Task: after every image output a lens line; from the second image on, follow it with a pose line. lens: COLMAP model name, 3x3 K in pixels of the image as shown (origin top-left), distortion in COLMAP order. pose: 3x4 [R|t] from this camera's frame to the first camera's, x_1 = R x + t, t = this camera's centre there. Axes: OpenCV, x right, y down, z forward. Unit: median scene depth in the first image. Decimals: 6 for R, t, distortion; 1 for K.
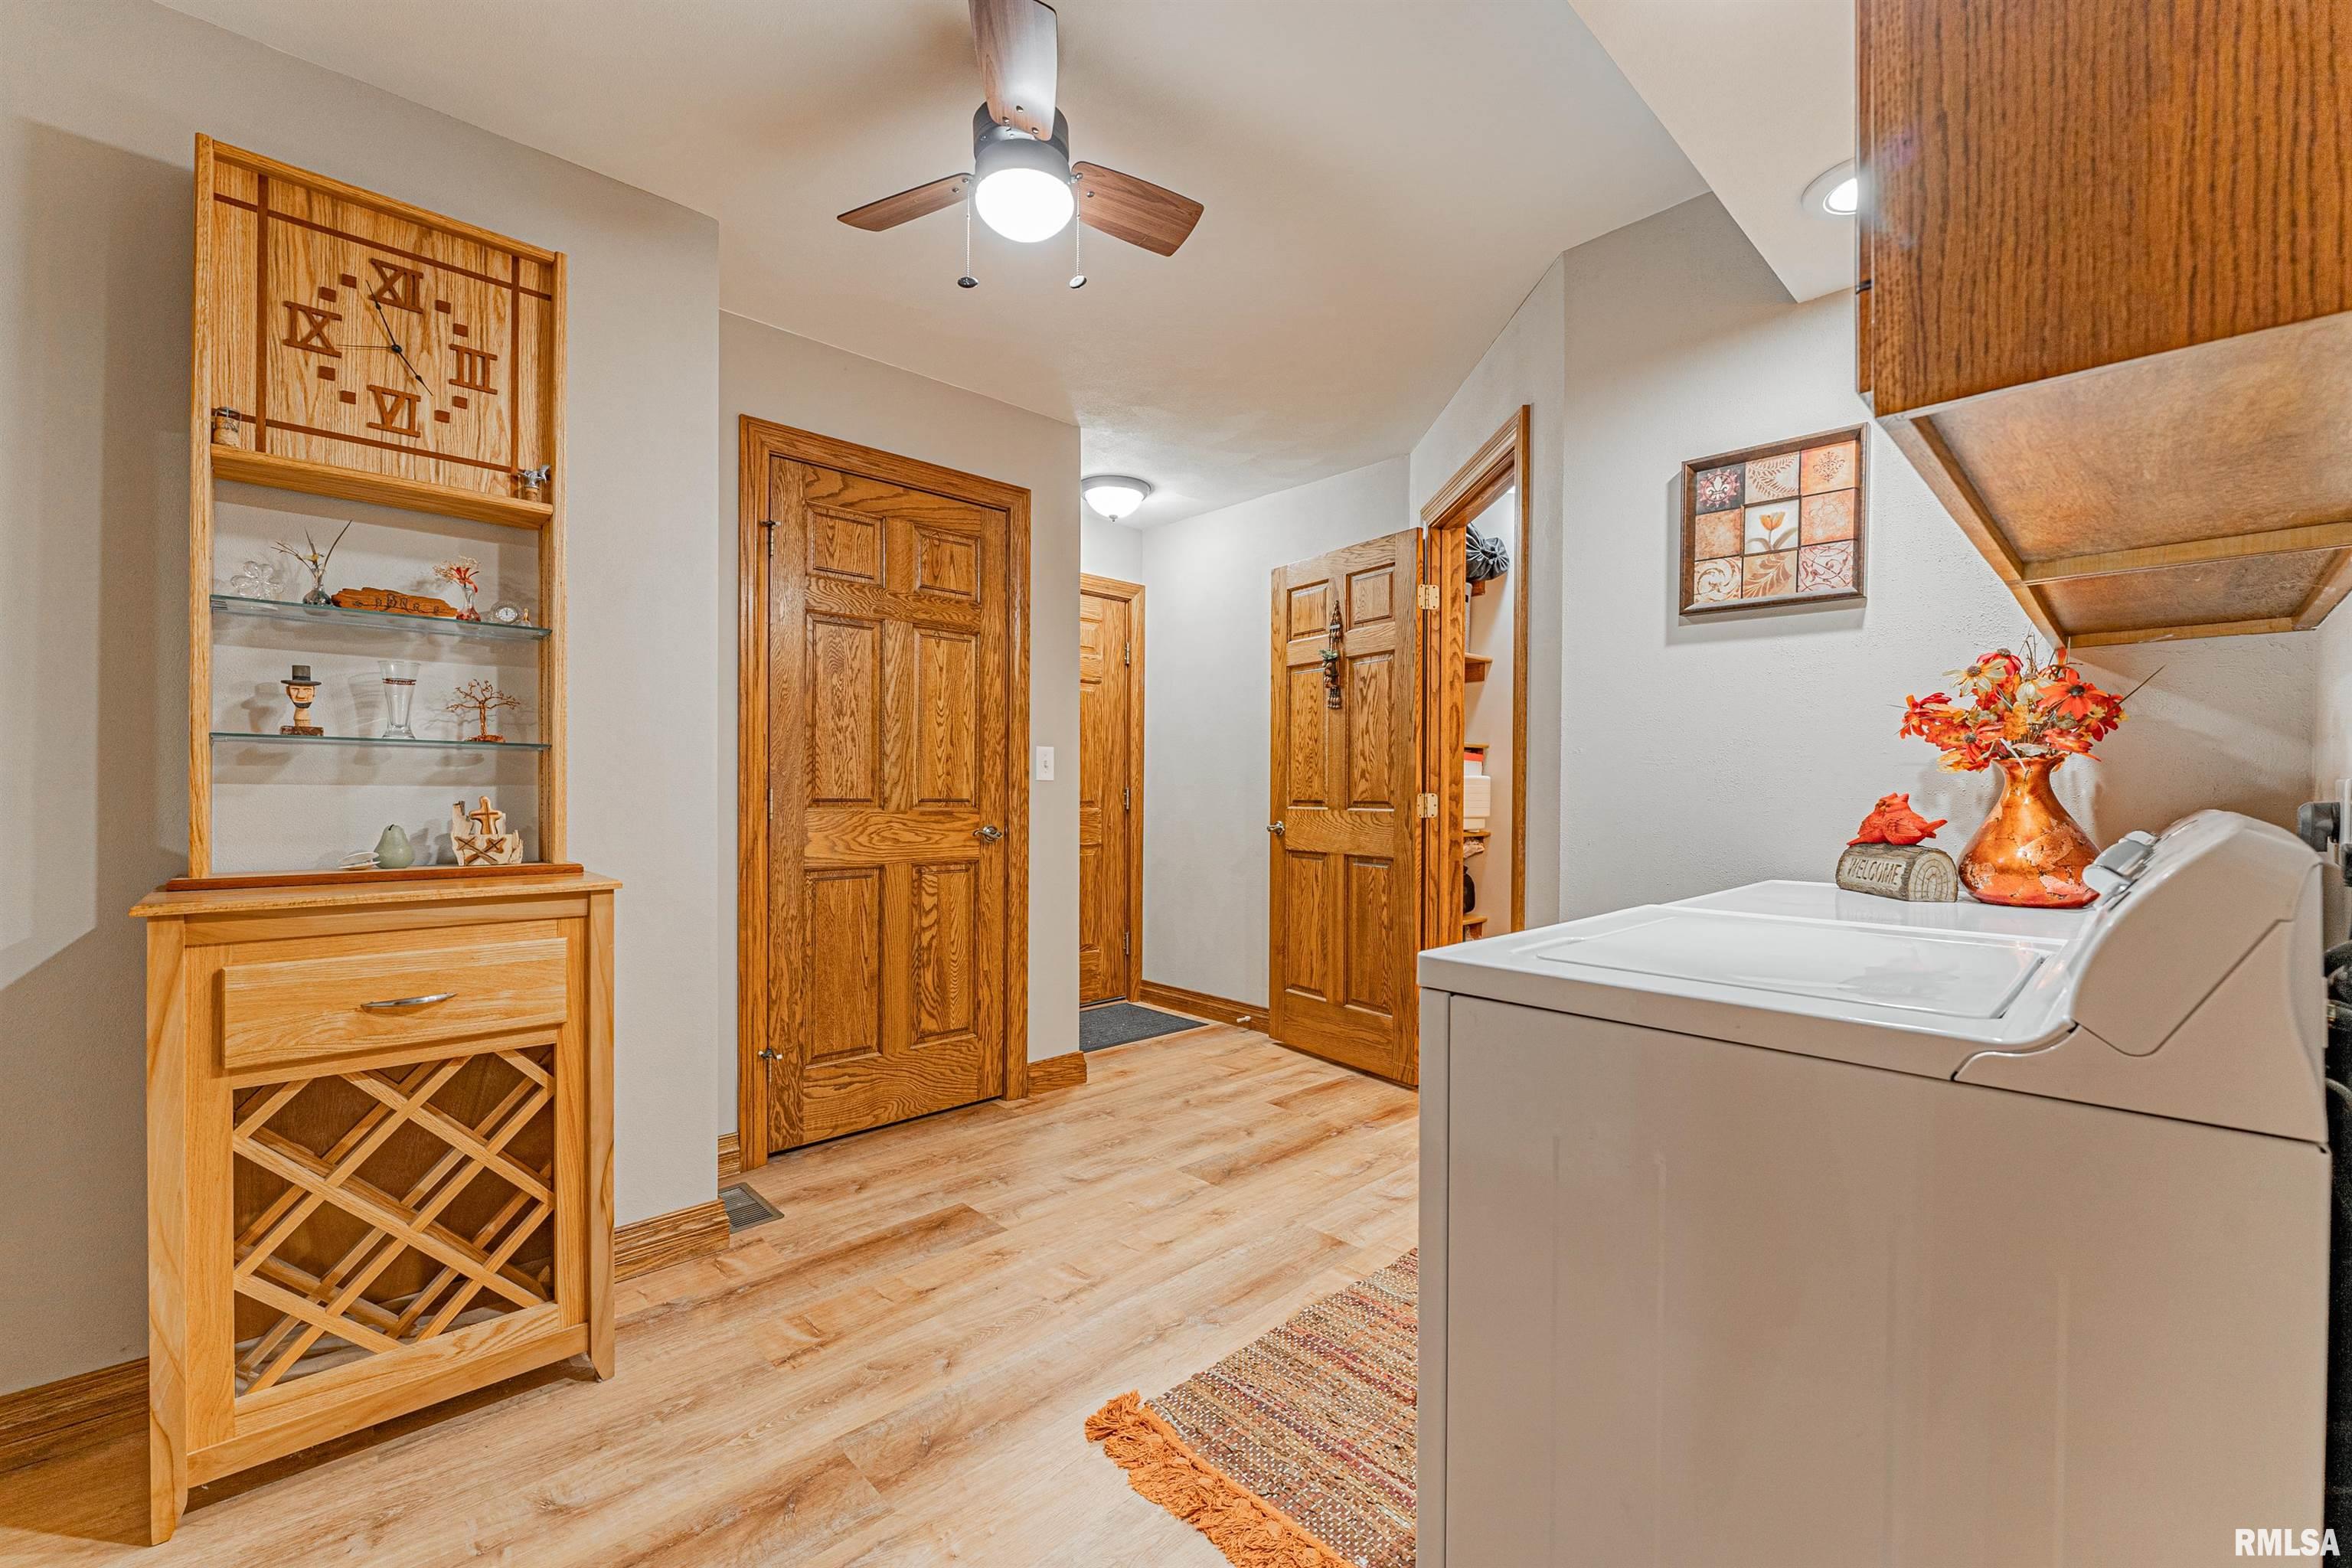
lens RADIAL K [[958.1, 0, 1172.2], [0, 958.1, 795.1], [0, 0, 1]] dist [-0.004944, 0.000263]
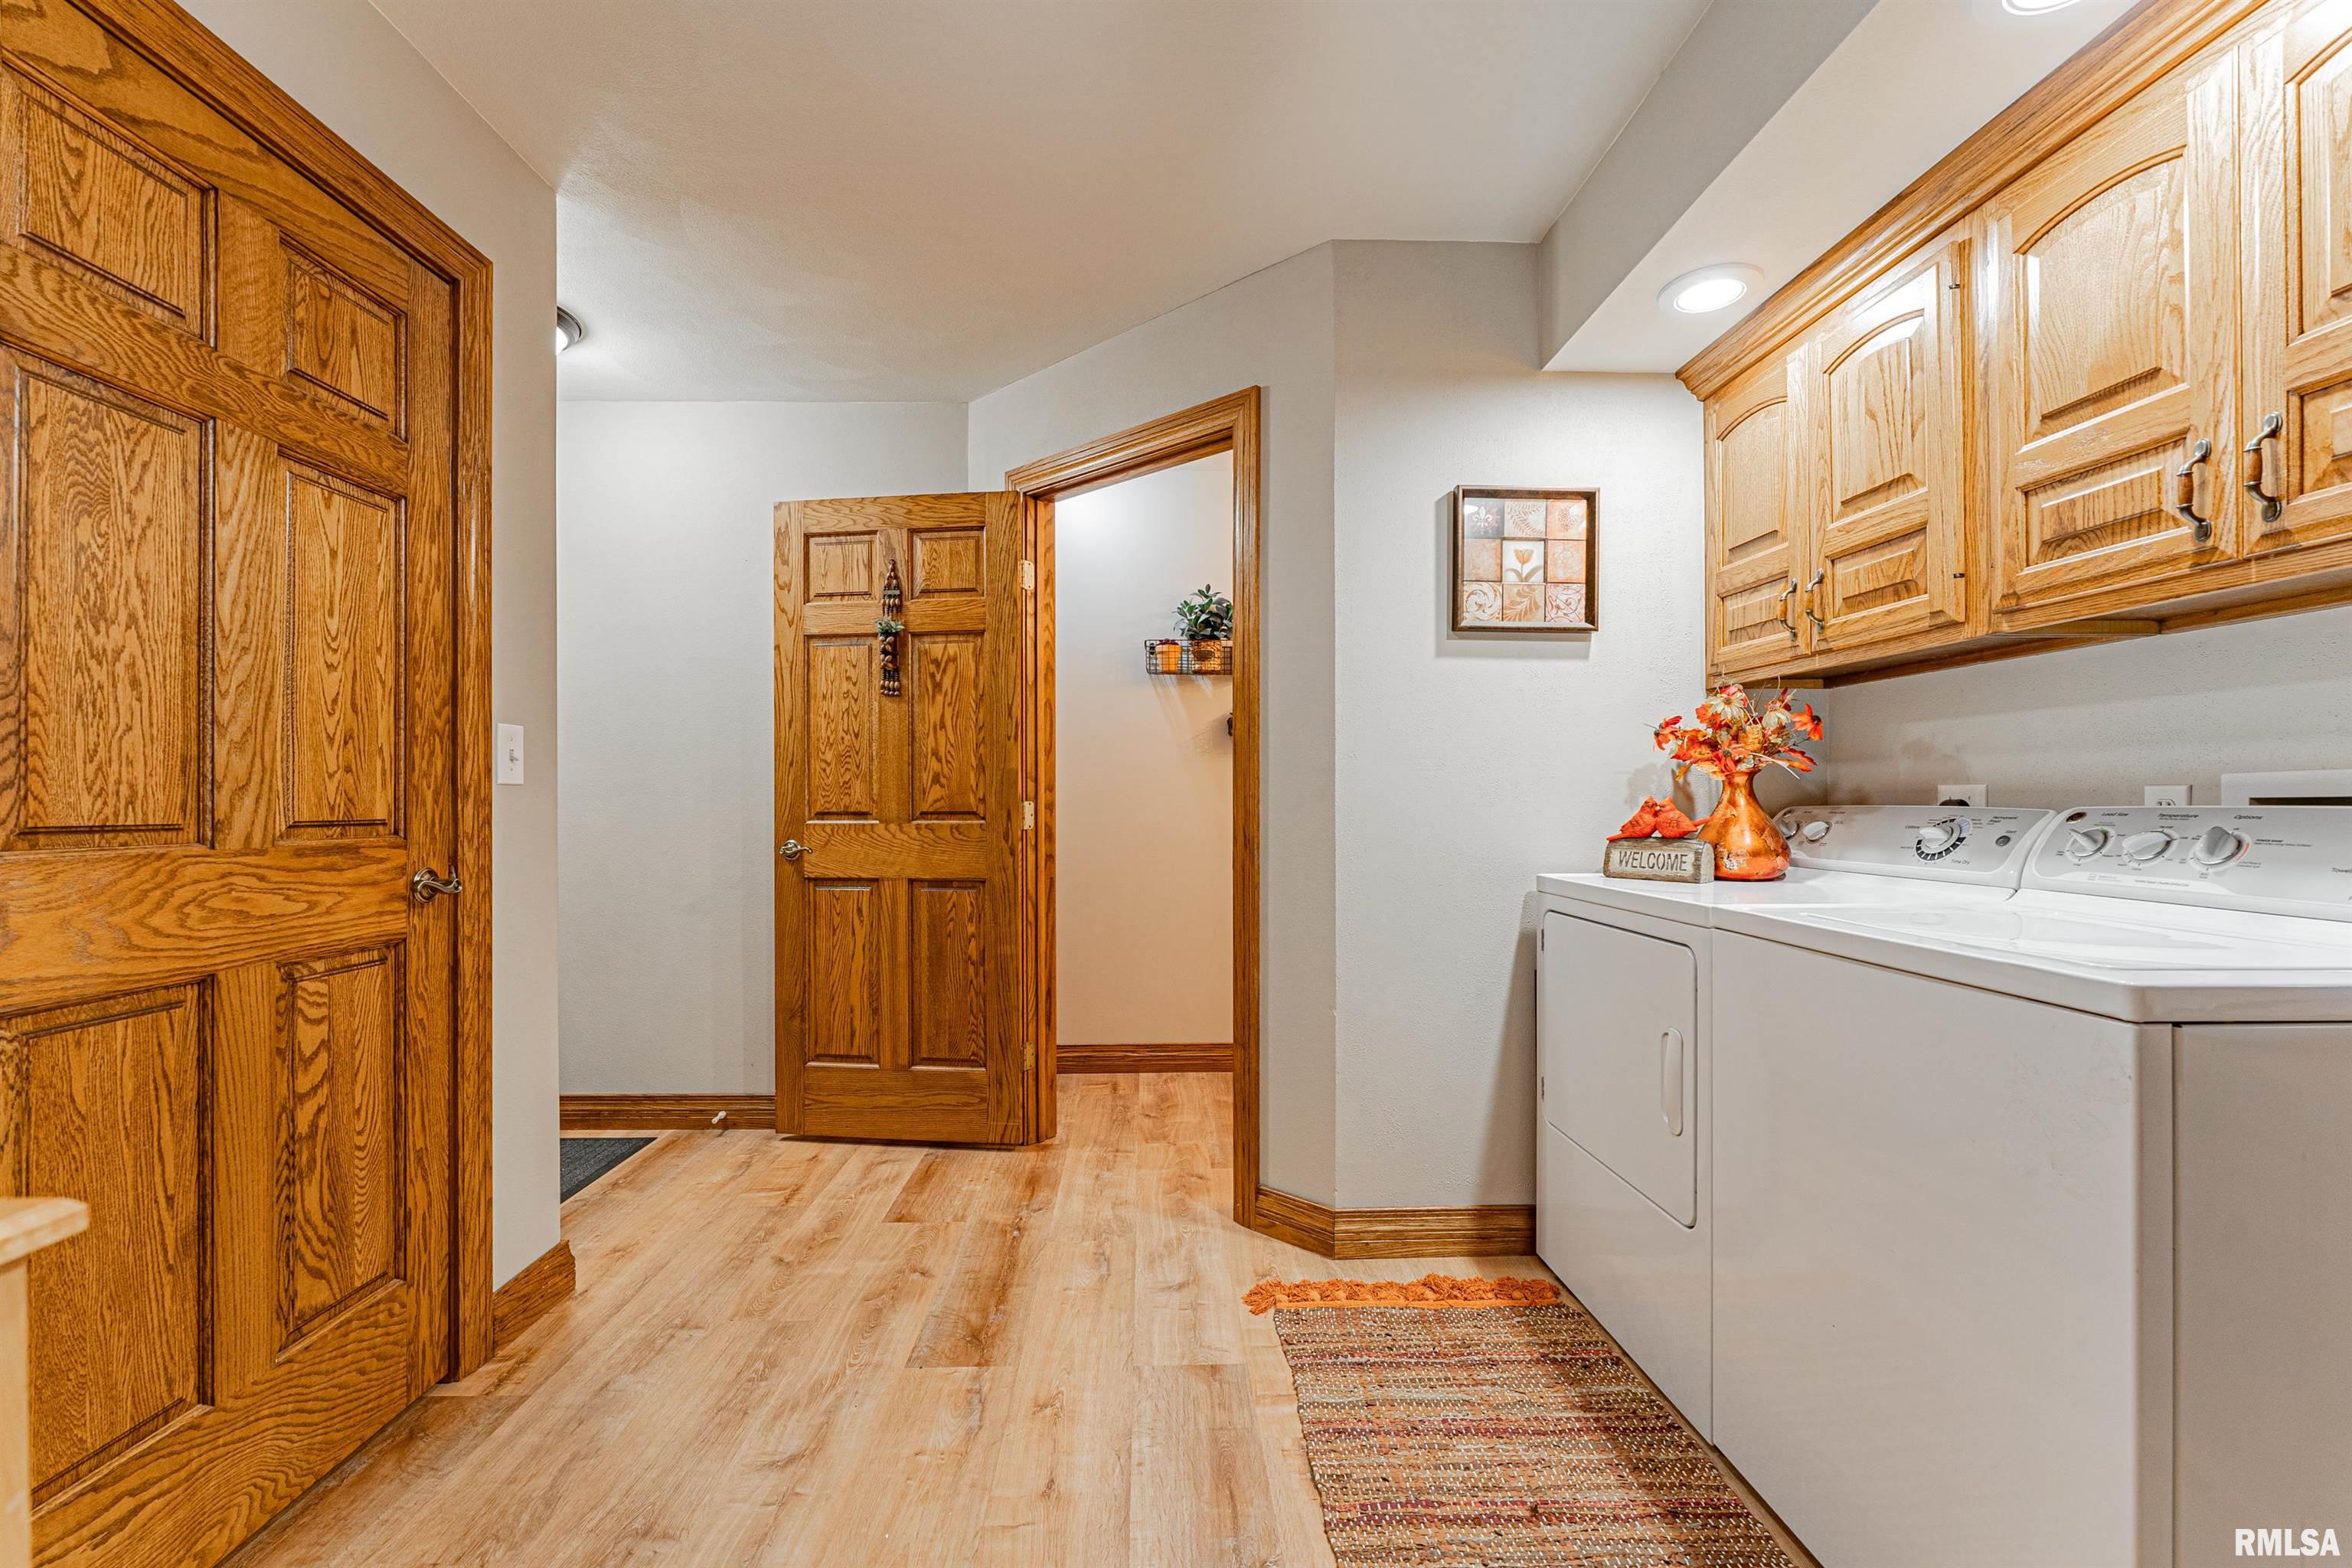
lens RADIAL K [[958.1, 0, 1172.2], [0, 958.1, 795.1], [0, 0, 1]] dist [-0.004944, 0.000263]
pose [[0.667444, -0.003957, 0.744649, -0.305589], [0.010482, 0.999937, -0.004081, -0.002561], [-0.744586, 0.010529, 0.667443, 0.345964]]
